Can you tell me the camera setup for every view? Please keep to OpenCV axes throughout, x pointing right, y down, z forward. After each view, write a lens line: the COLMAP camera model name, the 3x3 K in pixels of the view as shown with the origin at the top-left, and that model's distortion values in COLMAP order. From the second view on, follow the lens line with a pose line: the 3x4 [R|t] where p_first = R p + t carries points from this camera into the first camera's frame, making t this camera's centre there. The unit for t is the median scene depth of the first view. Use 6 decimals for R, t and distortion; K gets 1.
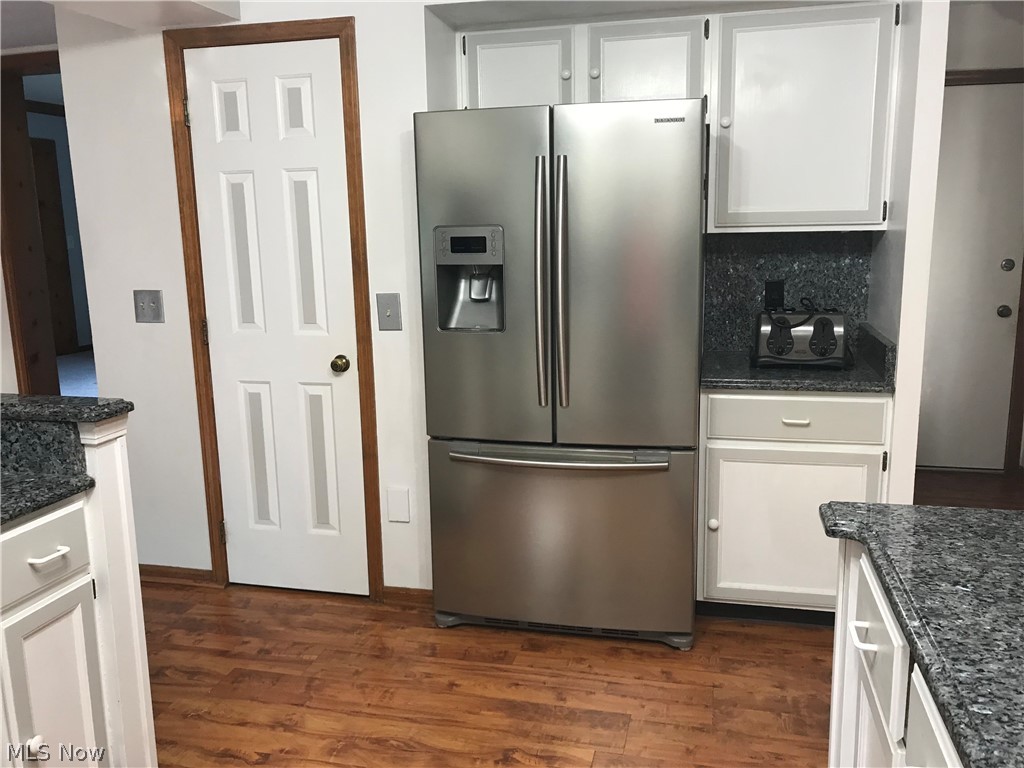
lens RADIAL K [[839.7, 0, 516.9], [0, 839.7, 378.5], [0, 0, 1]] dist [0.014032, -0.003744]
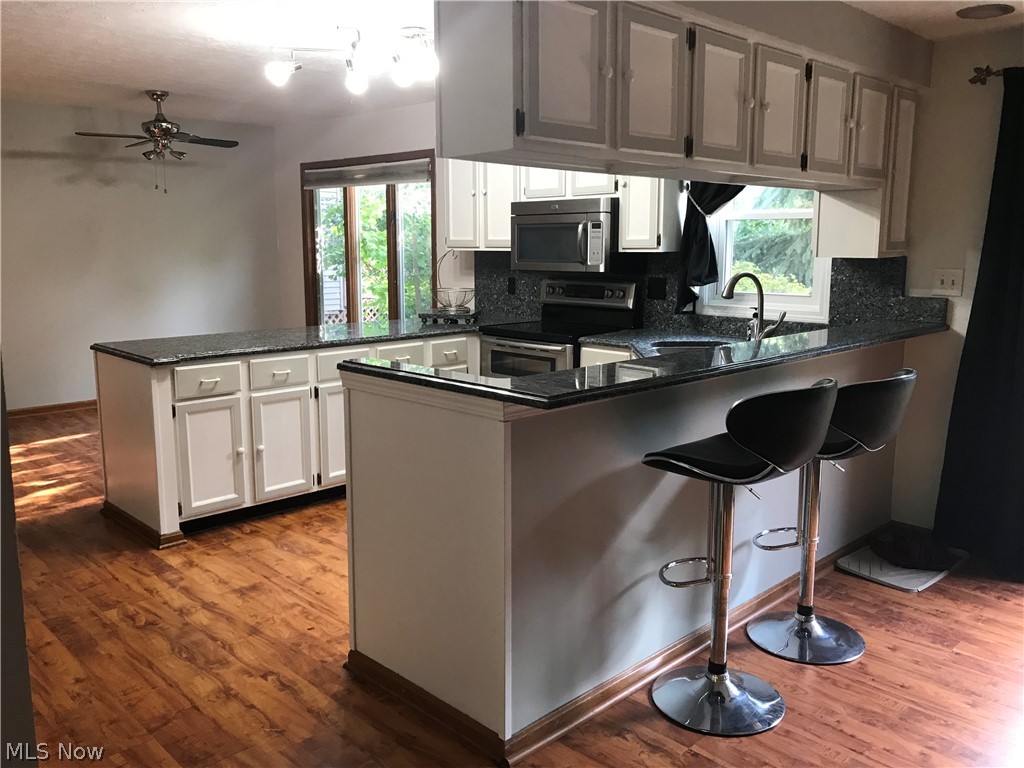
lens RADIAL K [[839.7, 0, 518.1], [0, 839.7, 384.2], [0, 0, 1]] dist [0.014032, -0.003744]
pose [[-0.847741, -0.080477, 0.524270, -1.109634], [0.101890, 0.945306, 0.309863, -0.264623], [-0.520532, 0.316101, -0.793175, 1.502269]]
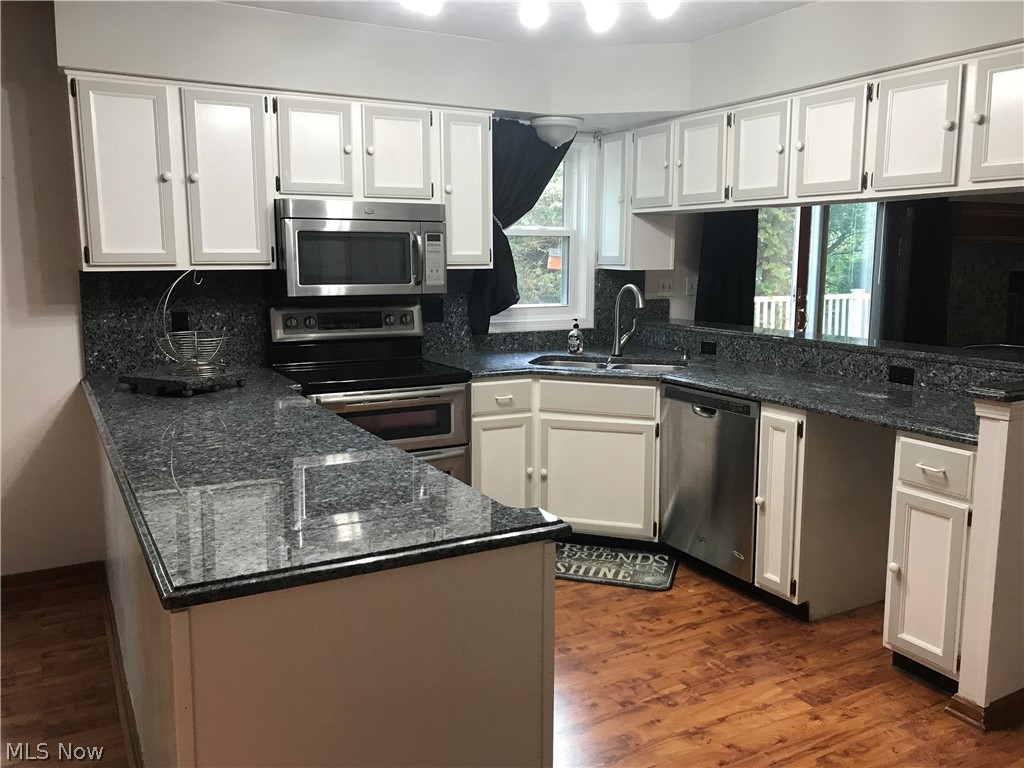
lens RADIAL K [[839.7, 0, 516.3], [0, 839.7, 380.4], [0, 0, 1]] dist [0.014032, -0.003744]
pose [[-0.738220, 0.108342, -0.665803, 0.702508], [-0.114448, 0.952592, 0.281905, -0.201291], [0.664780, 0.284308, -0.690823, 1.050048]]
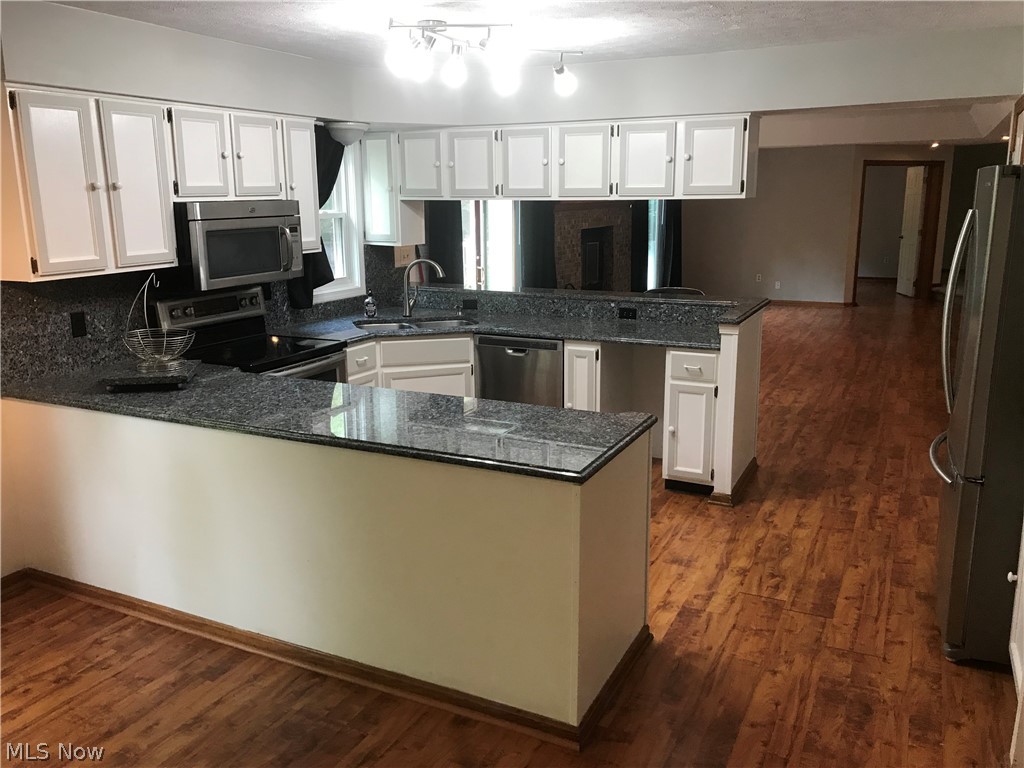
lens RADIAL K [[839.7, 0, 517.3], [0, 839.7, 381.6], [0, 0, 1]] dist [0.014032, -0.003744]
pose [[-0.218157, 0.225690, -0.949459, 1.439724], [-0.163809, 0.950620, 0.263604, -0.243130], [0.962068, 0.213037, -0.170414, 0.644181]]
